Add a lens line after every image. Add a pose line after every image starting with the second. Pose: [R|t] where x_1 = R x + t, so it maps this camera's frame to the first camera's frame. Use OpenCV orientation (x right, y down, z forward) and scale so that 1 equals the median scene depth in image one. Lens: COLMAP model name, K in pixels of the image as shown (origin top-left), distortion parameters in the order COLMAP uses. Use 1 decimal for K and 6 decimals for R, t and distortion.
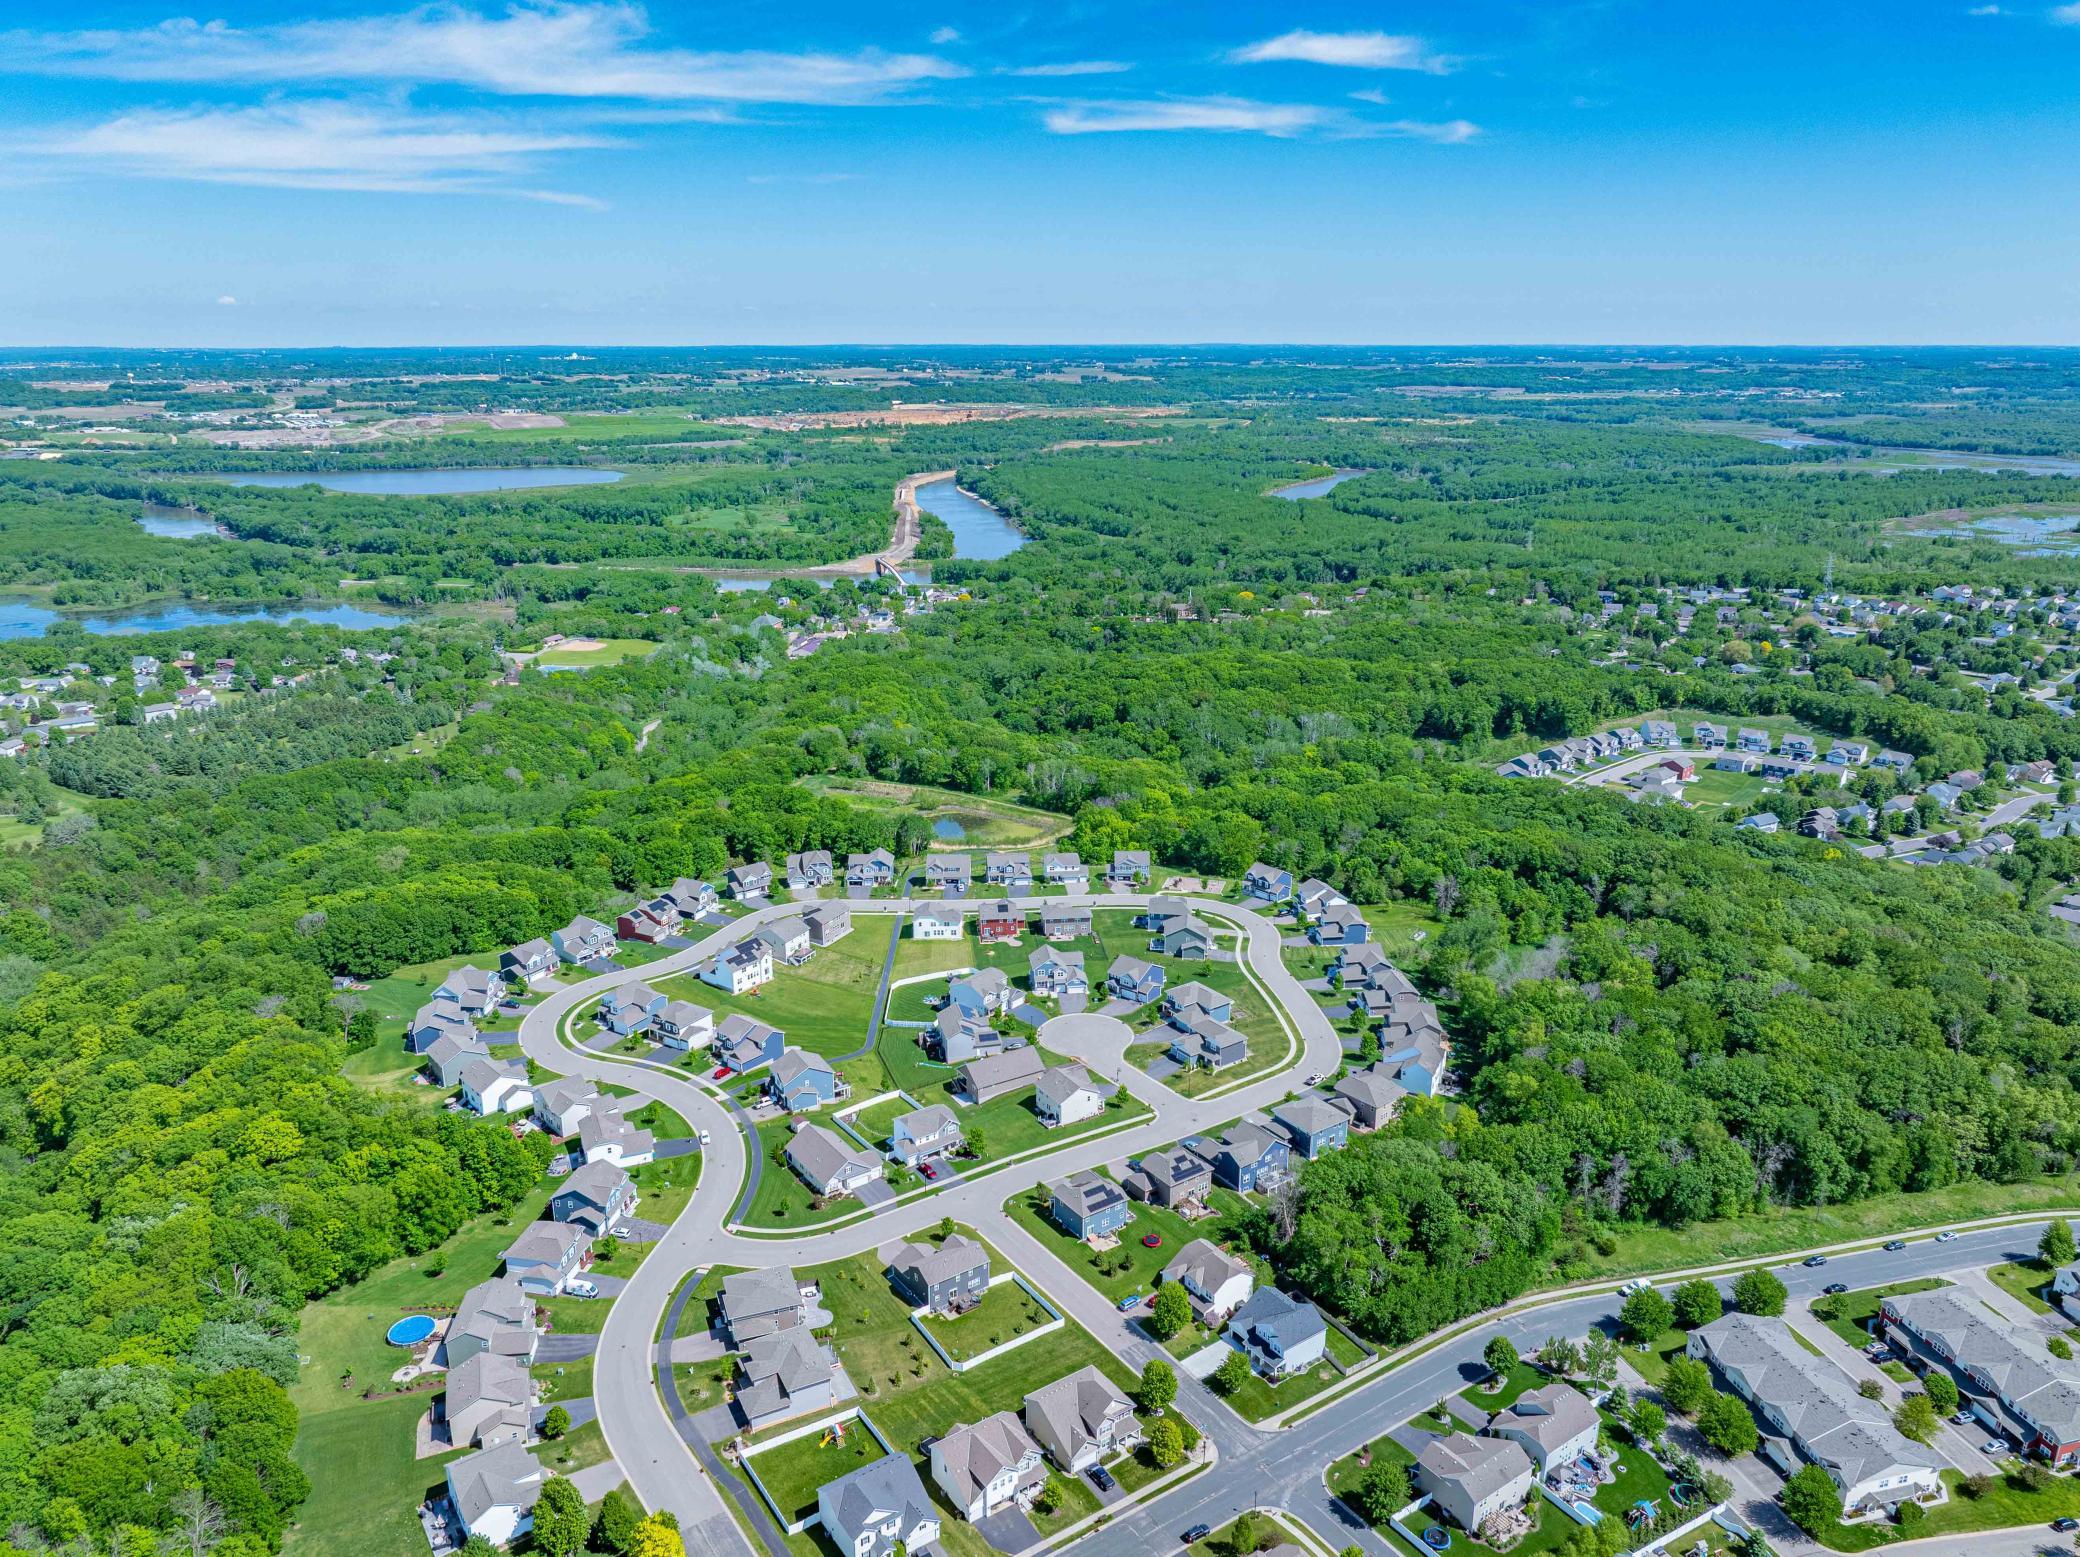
lens RADIAL K [[1461.2, 0, 1040.0], [0, 1461.2, 778.5], [0, 0, 1]] dist [-0.027993, 0.040657]
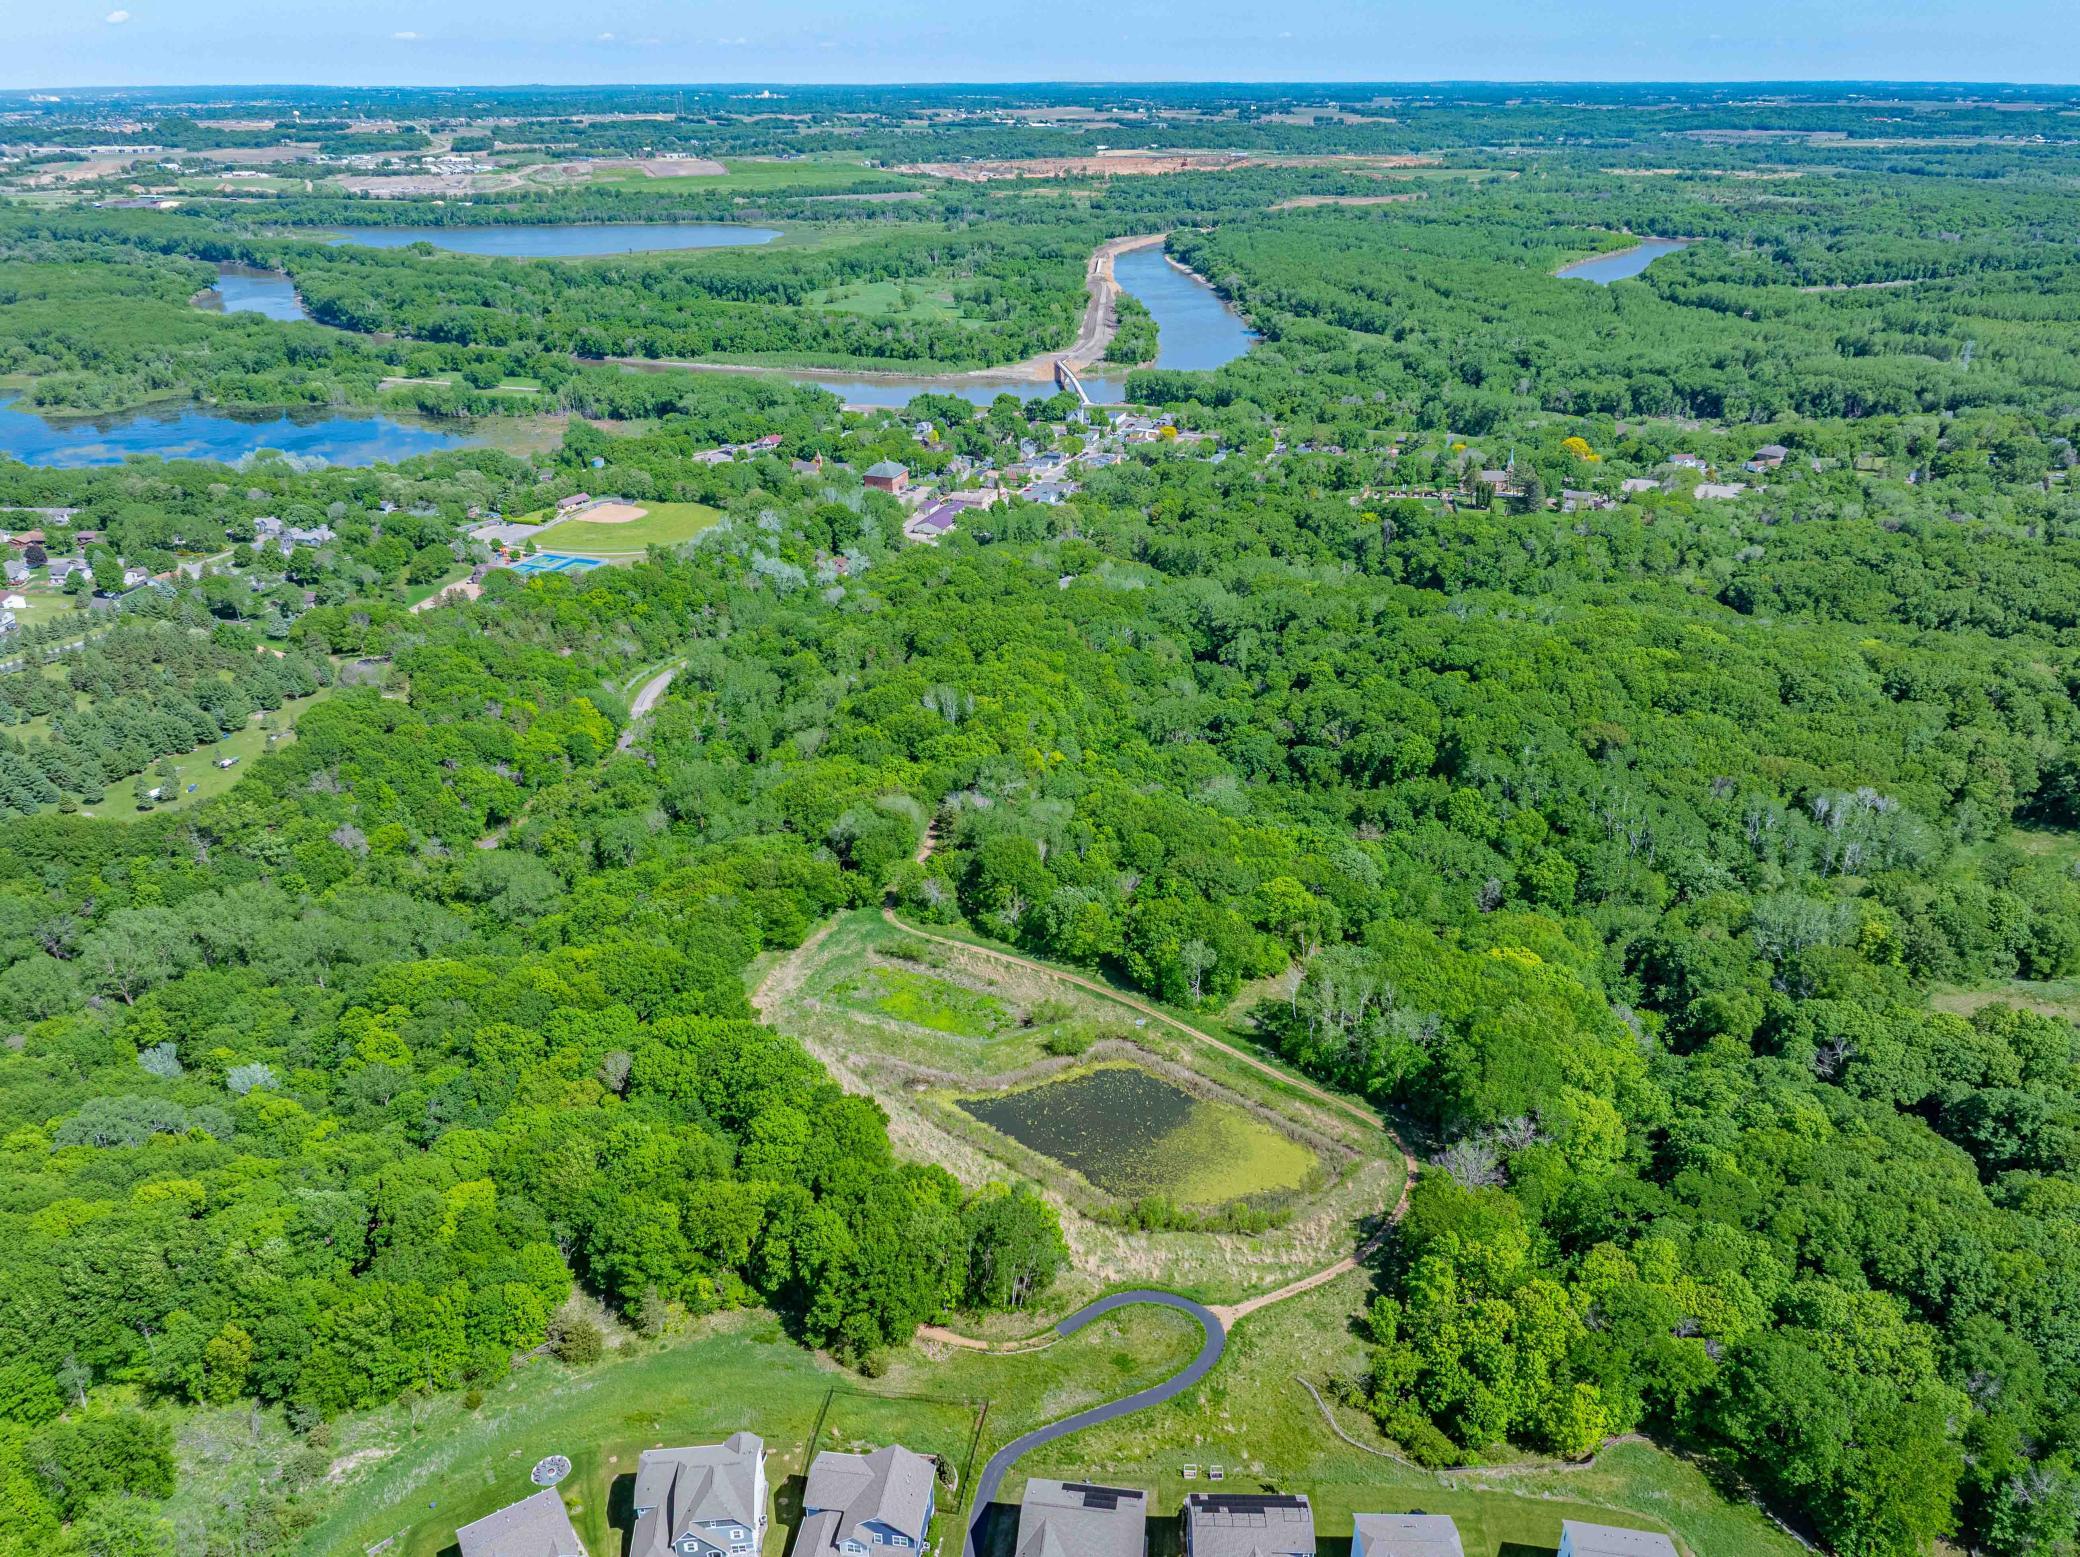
lens RADIAL K [[1472.9, 0, 1040.0], [0, 1472.9, 778.5], [0, 0, 1]] dist [-0.020353, 0.027948]
pose [[0.990664, 0.057500, -0.123610, -0.013781], [-0.037981, 0.987211, 0.154832, -0.061245], [0.130932, -0.148691, 0.980177, 0.238529]]
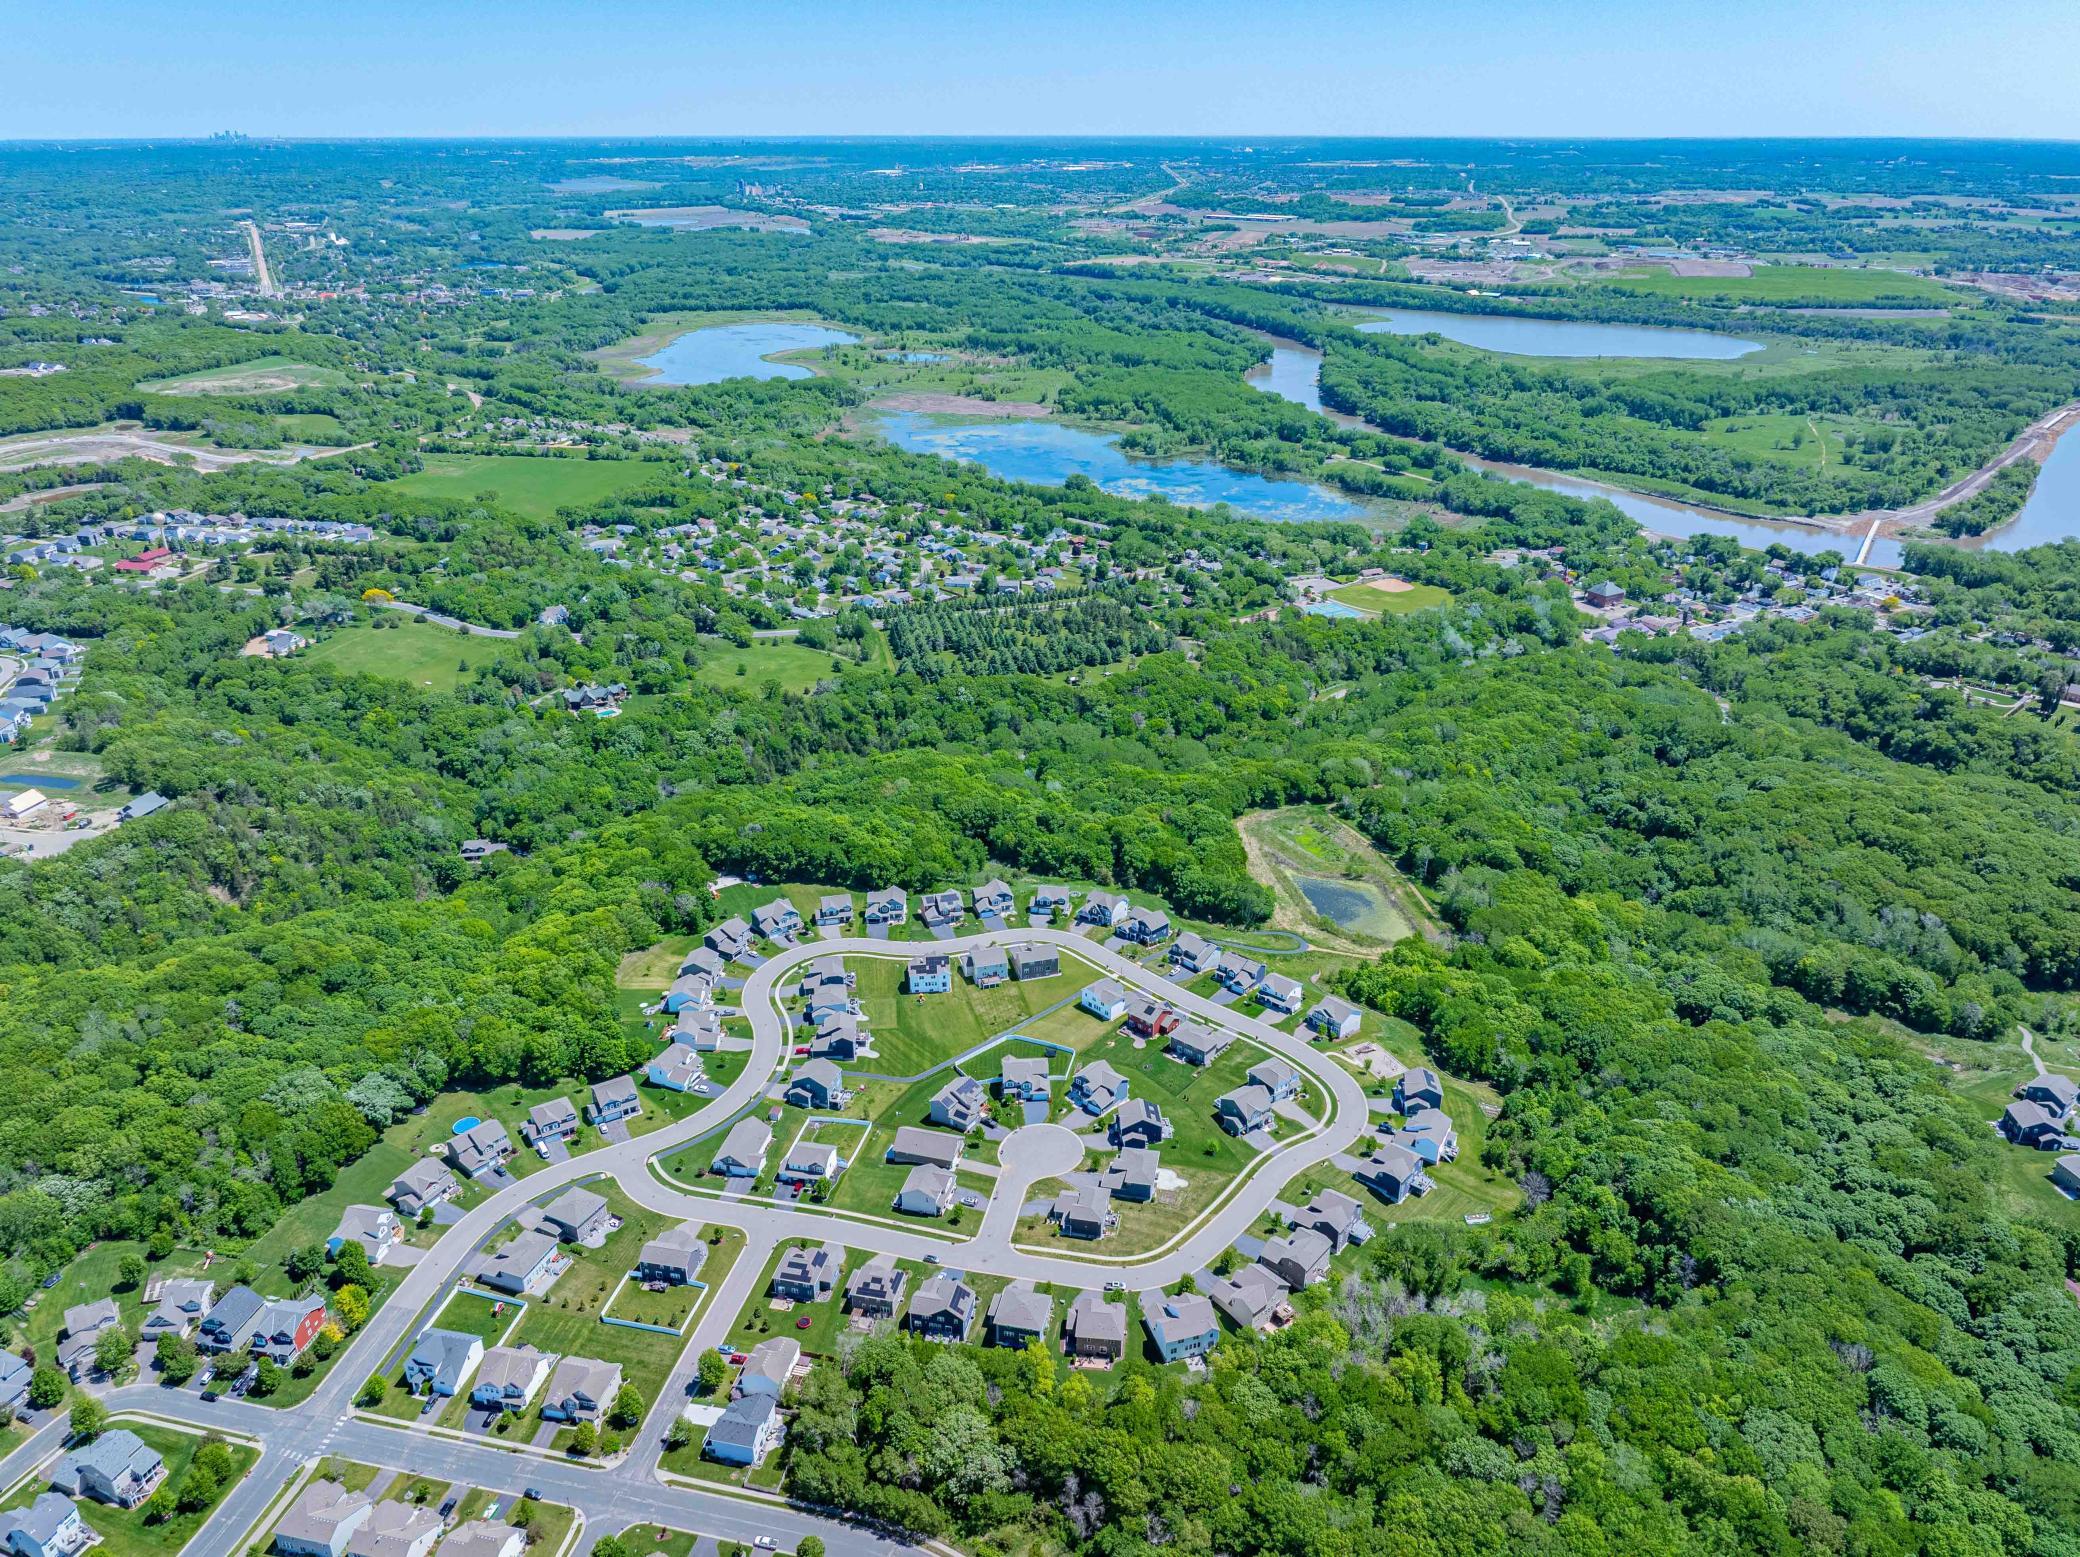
lens RADIAL K [[1461.2, 0, 1040.0], [0, 1461.2, 778.5], [0, 0, 1]] dist [-0.027993, 0.040657]
pose [[0.683121, 0.298941, -0.666318, 0.192881], [-0.210610, 0.954260, 0.212204, -0.094755], [0.699277, -0.004628, 0.714836, 0.047103]]
